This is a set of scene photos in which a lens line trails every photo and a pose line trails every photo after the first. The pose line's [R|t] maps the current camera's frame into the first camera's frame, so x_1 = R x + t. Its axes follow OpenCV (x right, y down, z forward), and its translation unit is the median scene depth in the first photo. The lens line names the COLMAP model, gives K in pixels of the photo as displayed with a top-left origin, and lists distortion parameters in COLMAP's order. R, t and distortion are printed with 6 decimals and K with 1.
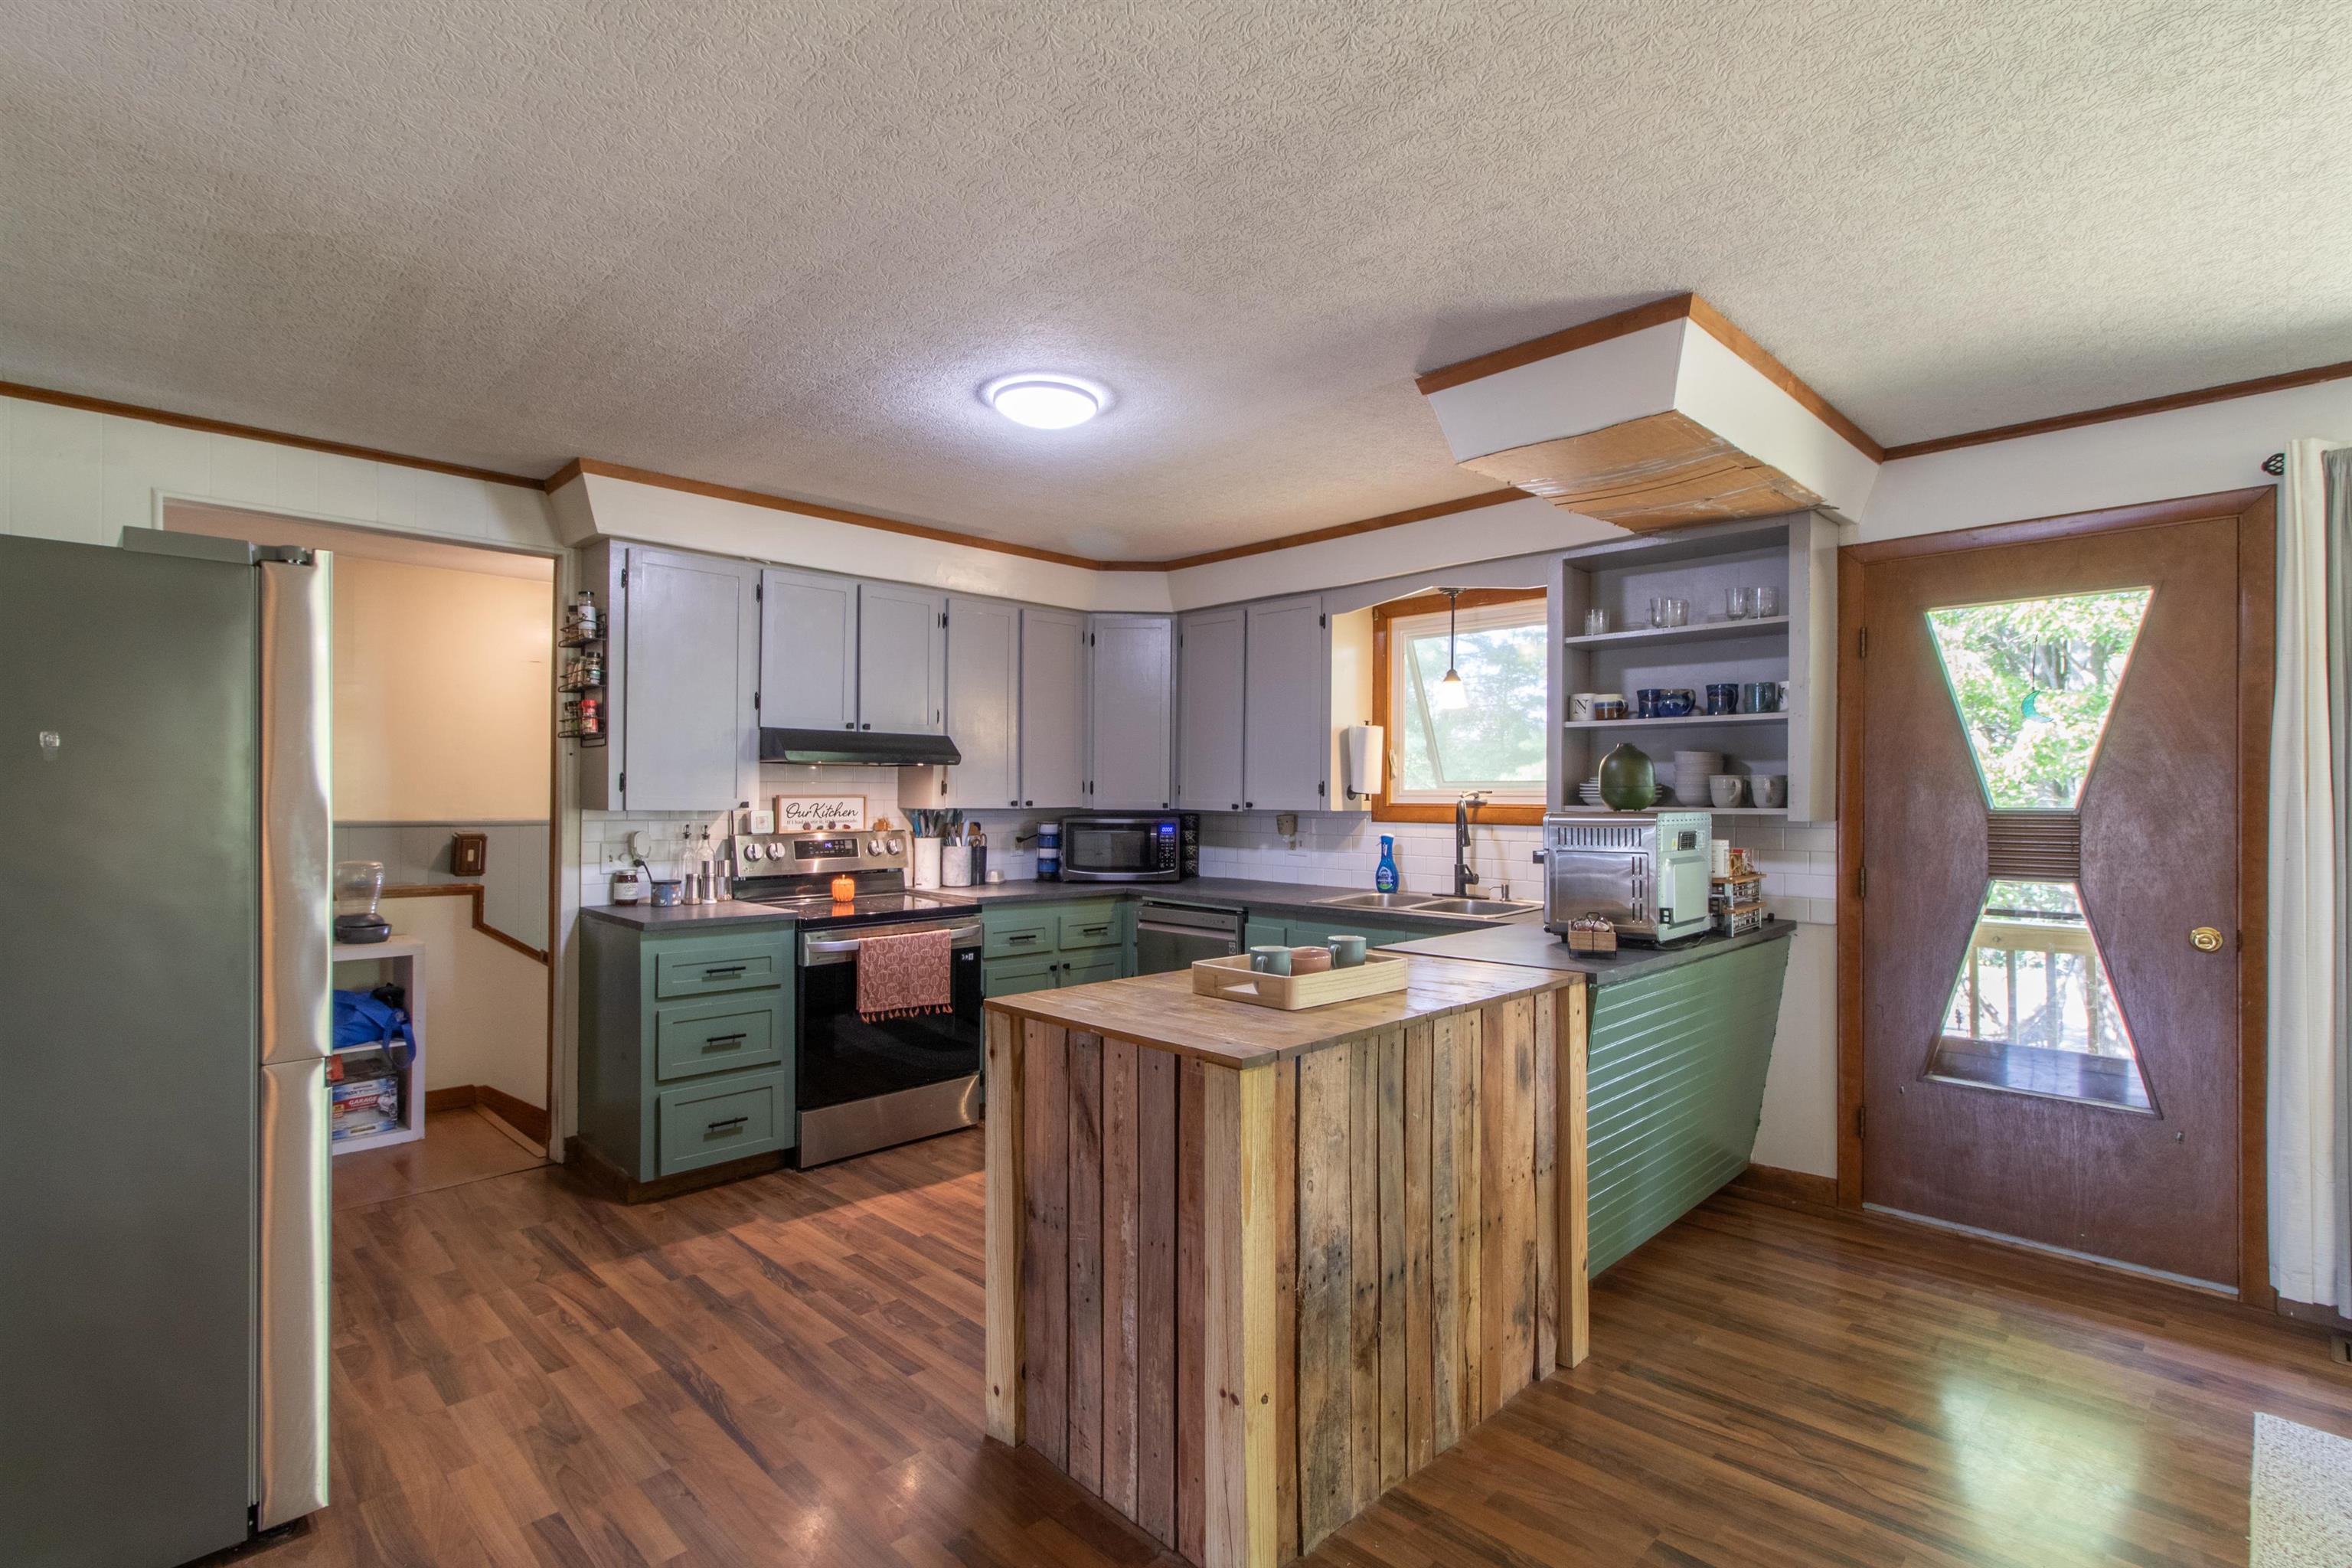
lens RADIAL K [[1091.7, 0, 1207.8], [0, 1091.7, 770.5], [0, 0, 1]] dist [0.012167, -0.002428]
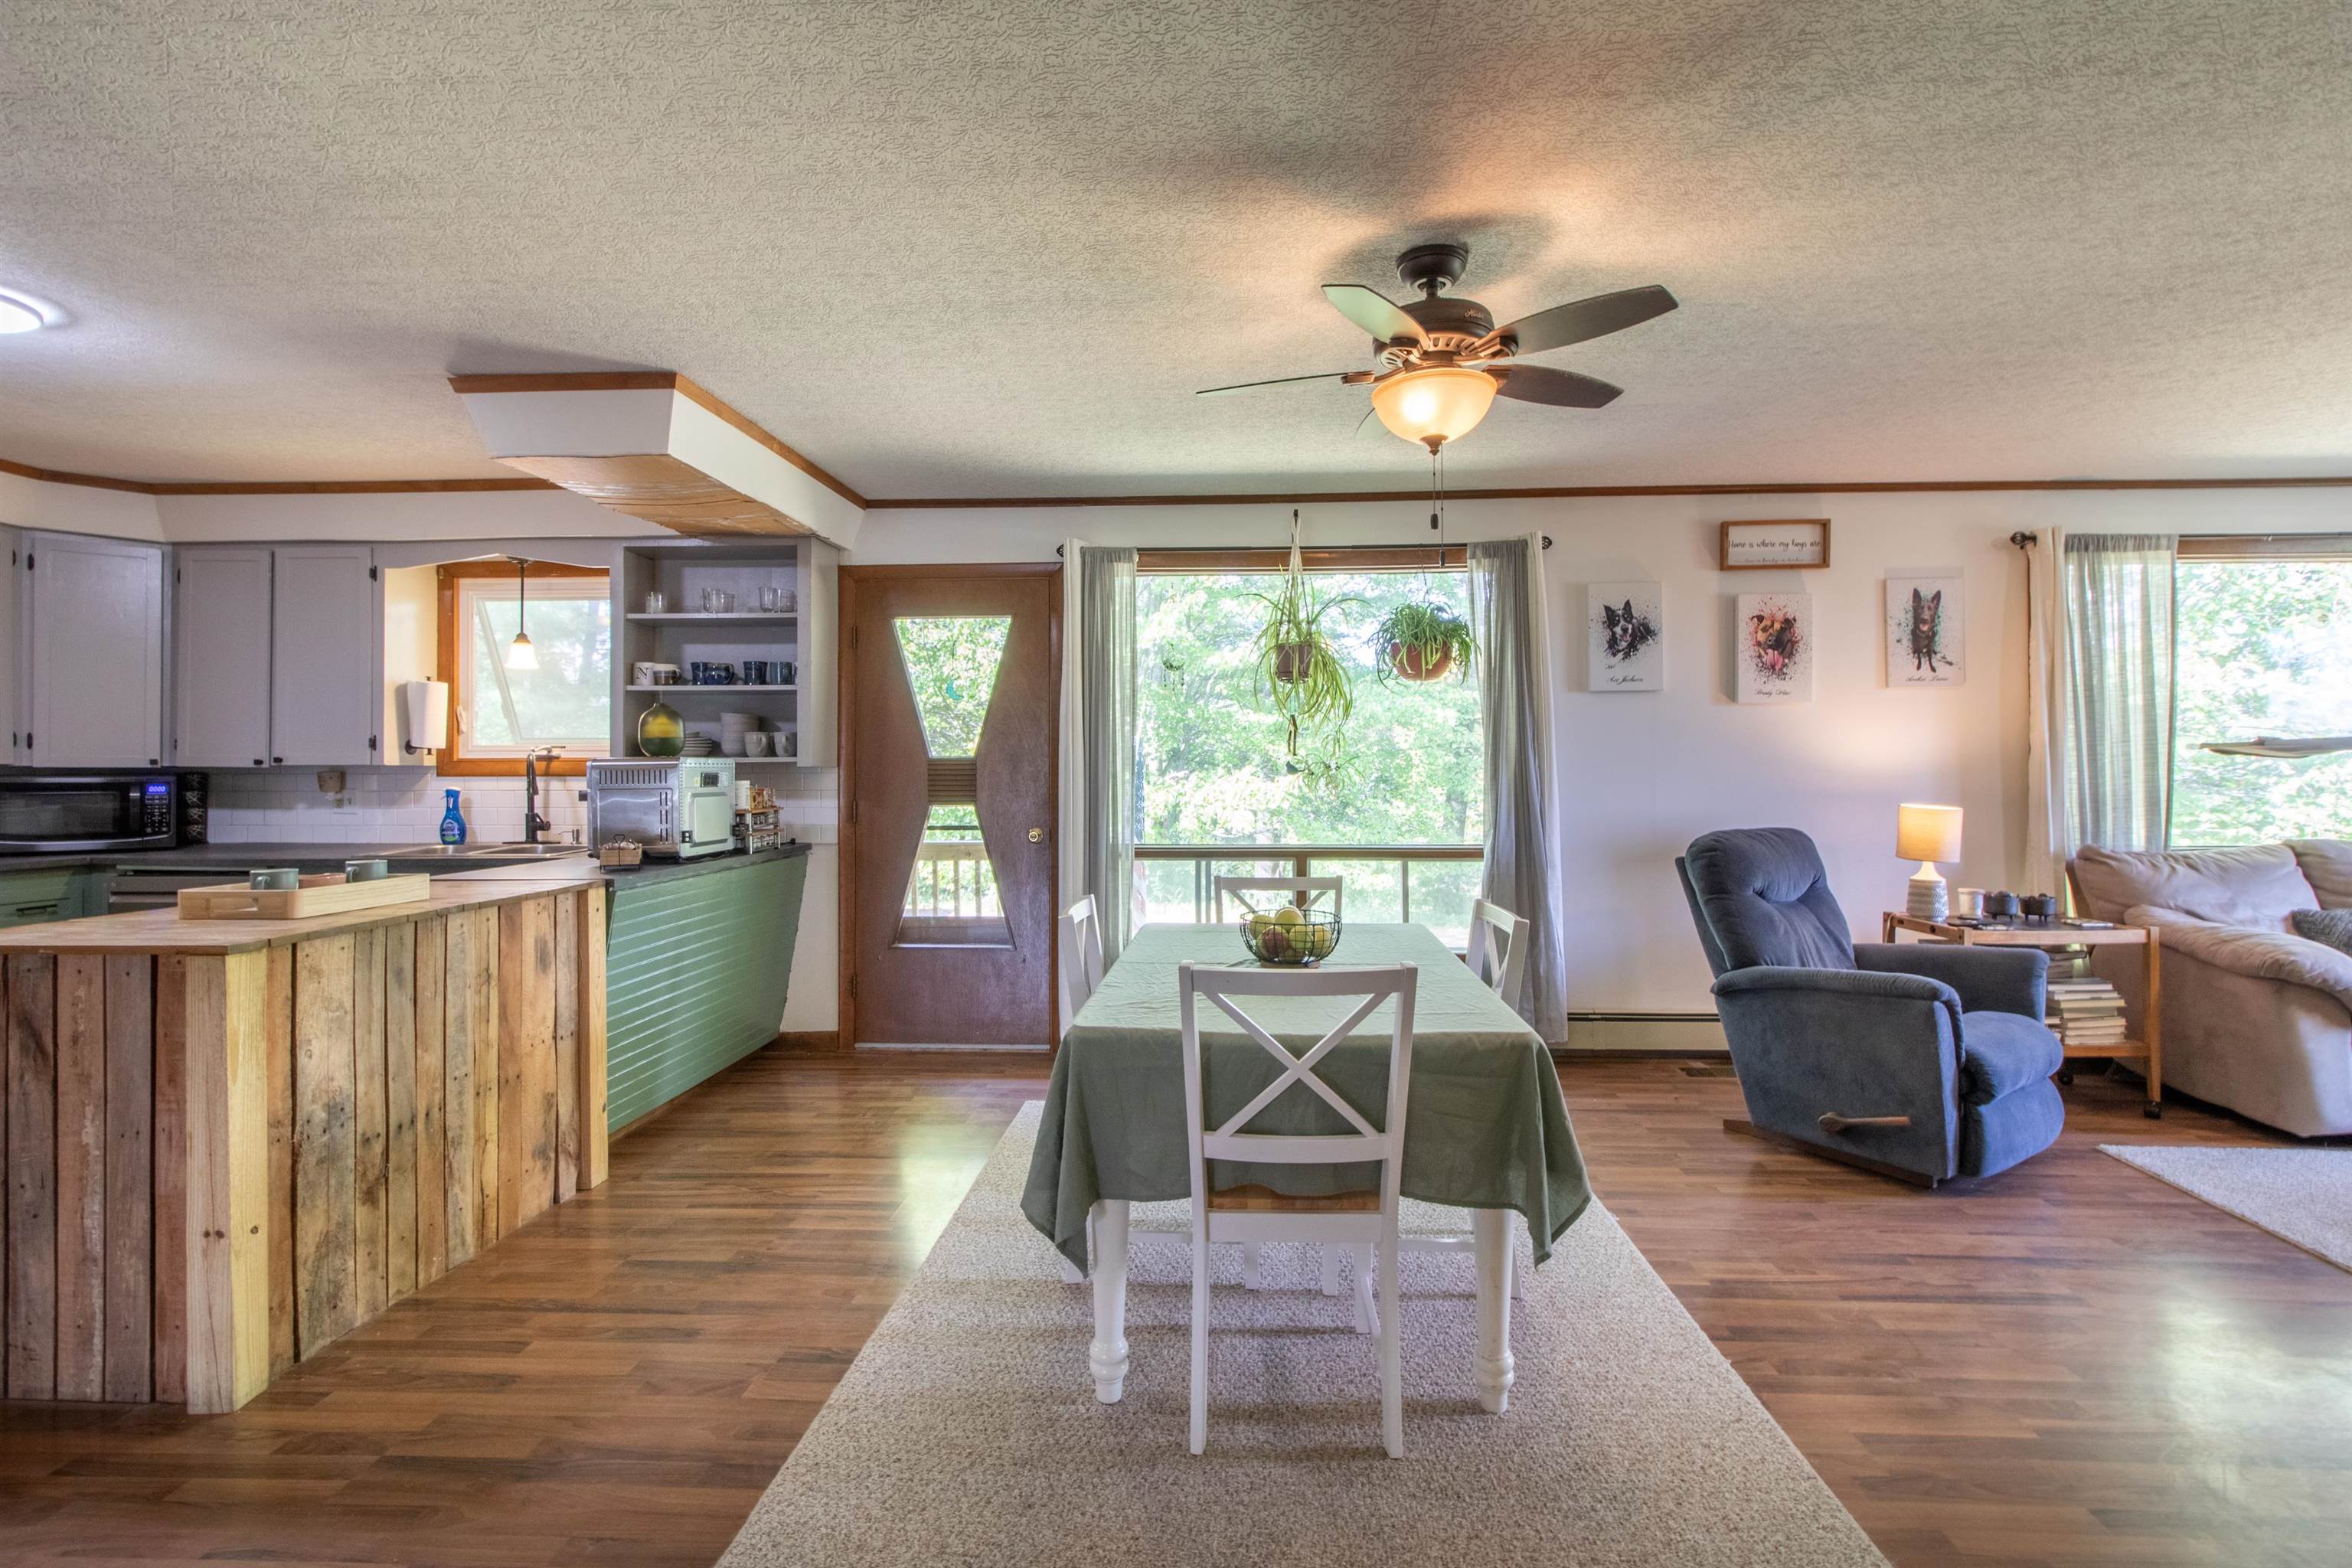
lens RADIAL K [[1091.7, 0, 1199.8], [0, 1091.7, 766.4], [0, 0, 1]] dist [0.012167, -0.002428]
pose [[0.756338, -0.001271, 0.654180, 0.023943], [-0.010092, 0.999856, 0.013610, 0.020552], [-0.654103, -0.016896, 0.756217, -0.299208]]
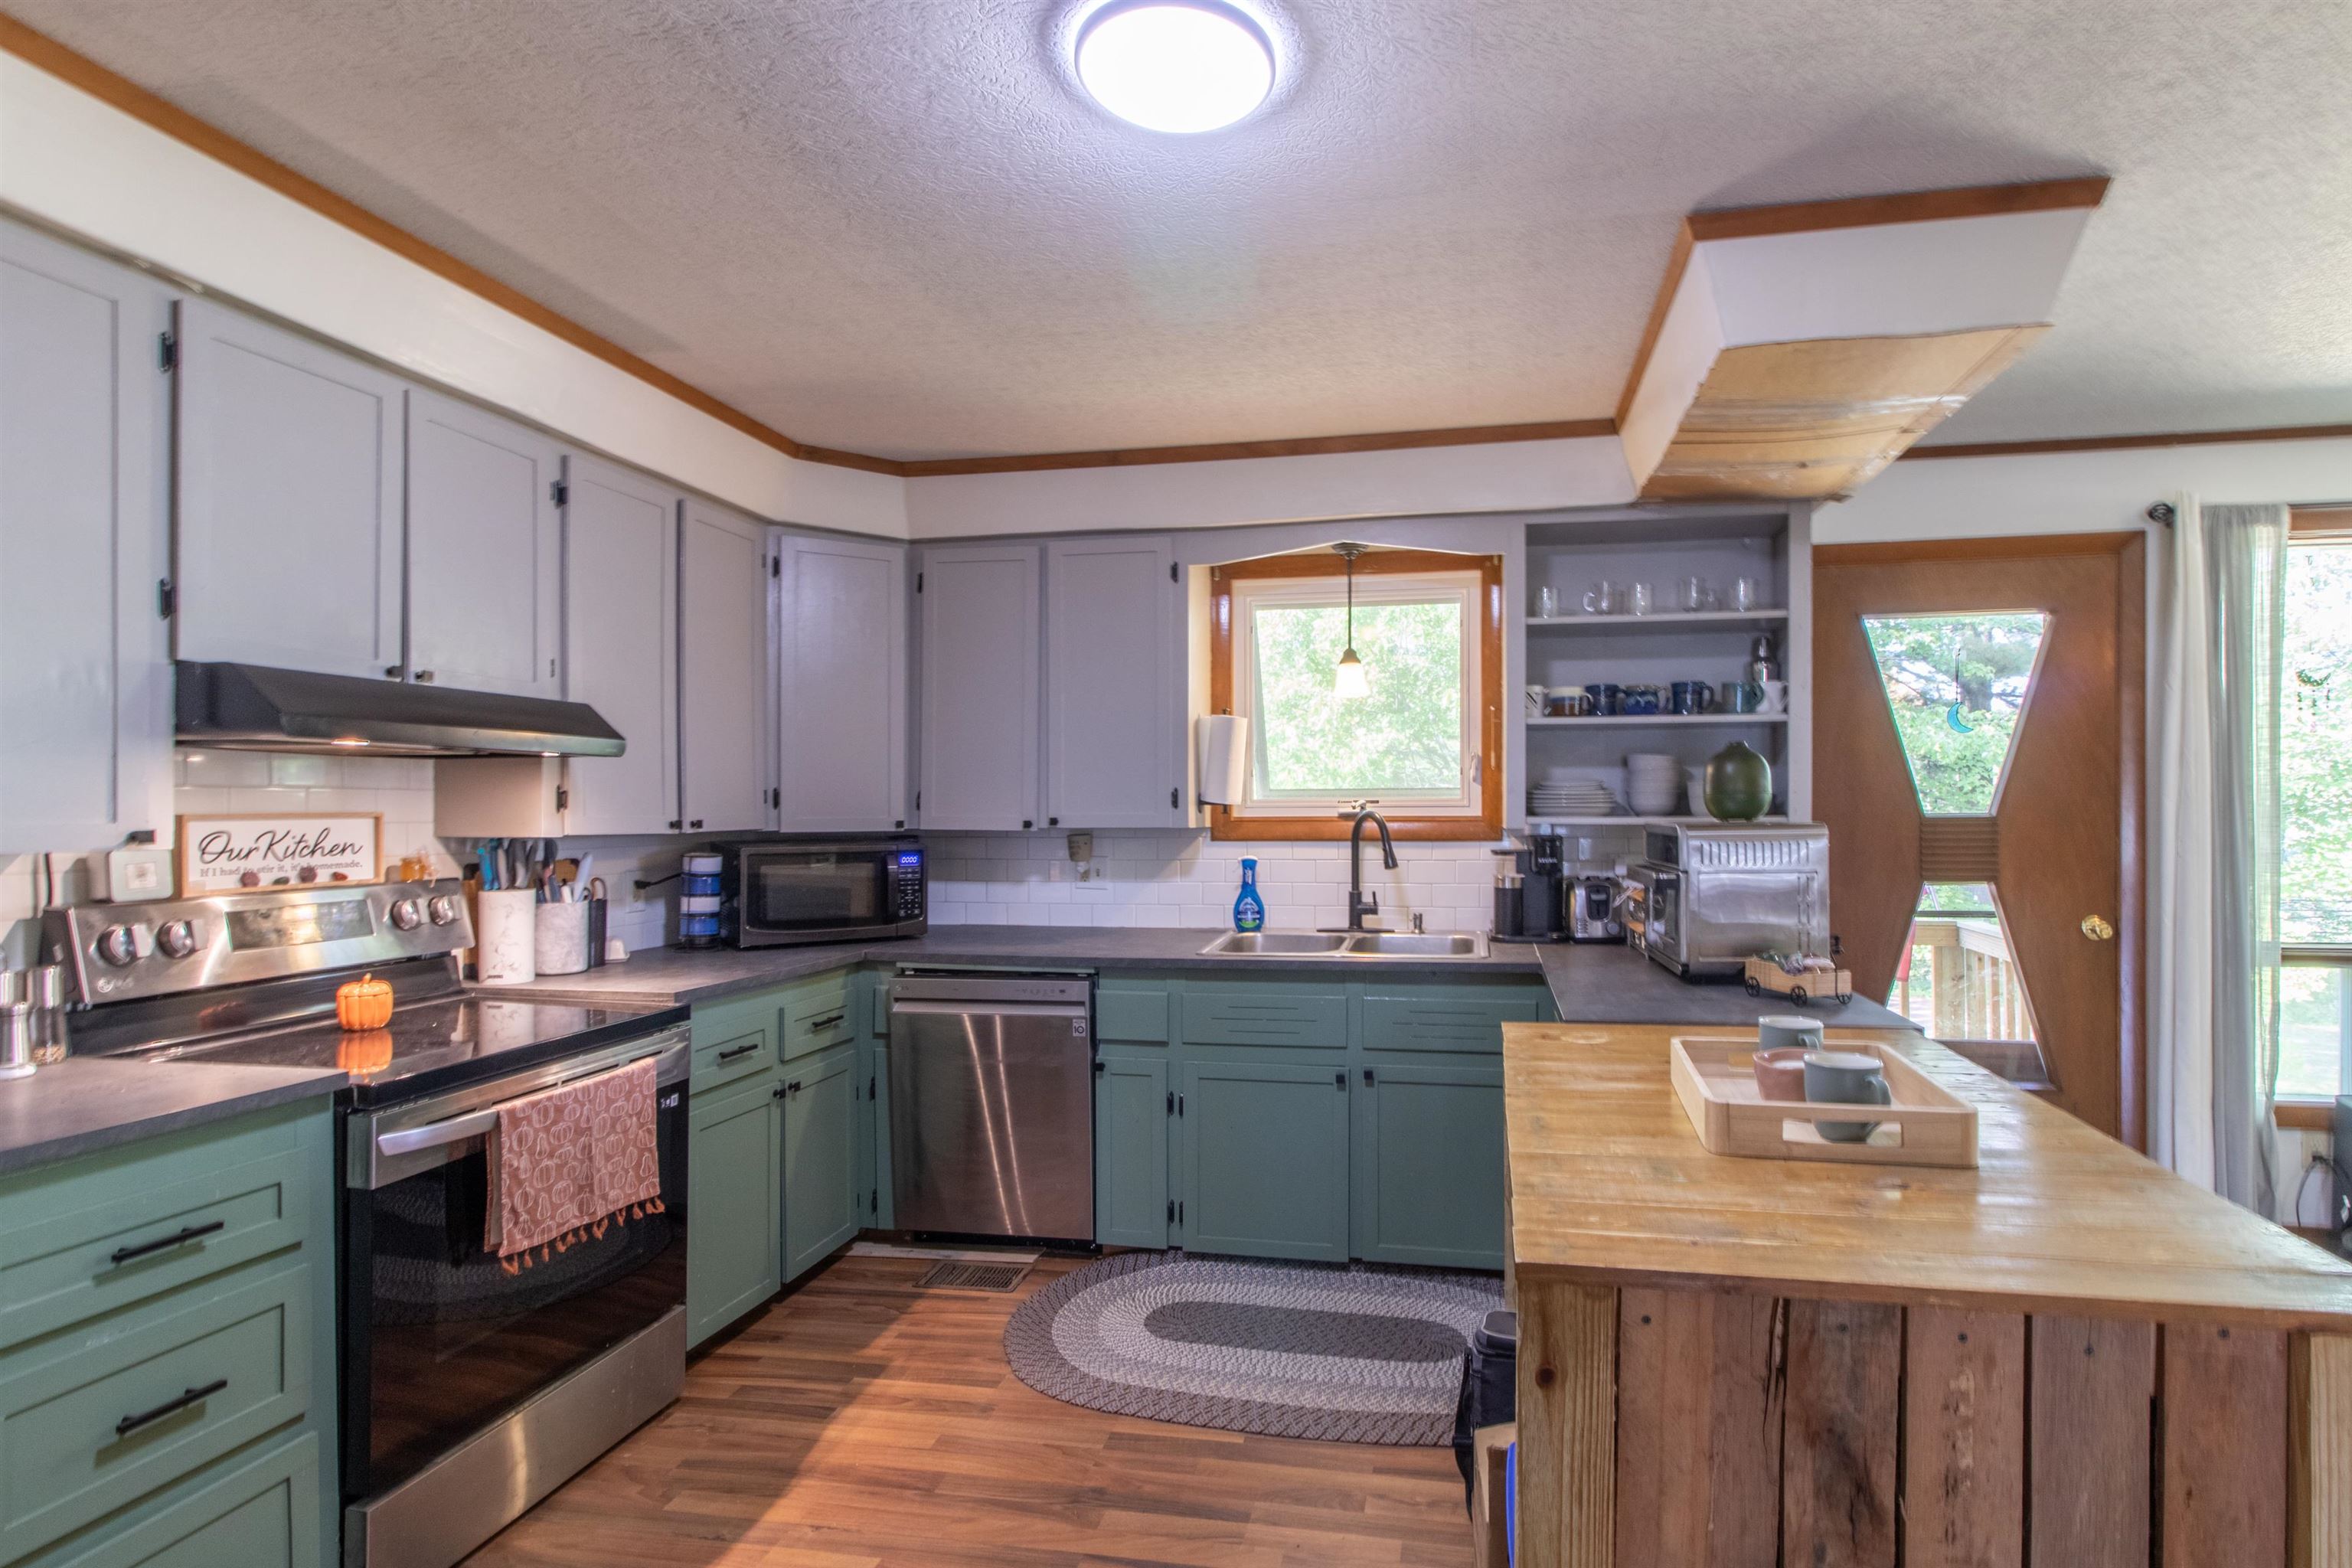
lens RADIAL K [[1091.7, 0, 1204.5], [0, 1091.7, 799.2], [0, 0, 1]] dist [0.012167, -0.002428]
pose [[0.822623, -0.002608, 0.568581, -0.366810], [-0.005328, 0.999910, 0.012295, 0.009911], [-0.568562, -0.013144, 0.822536, 0.456795]]
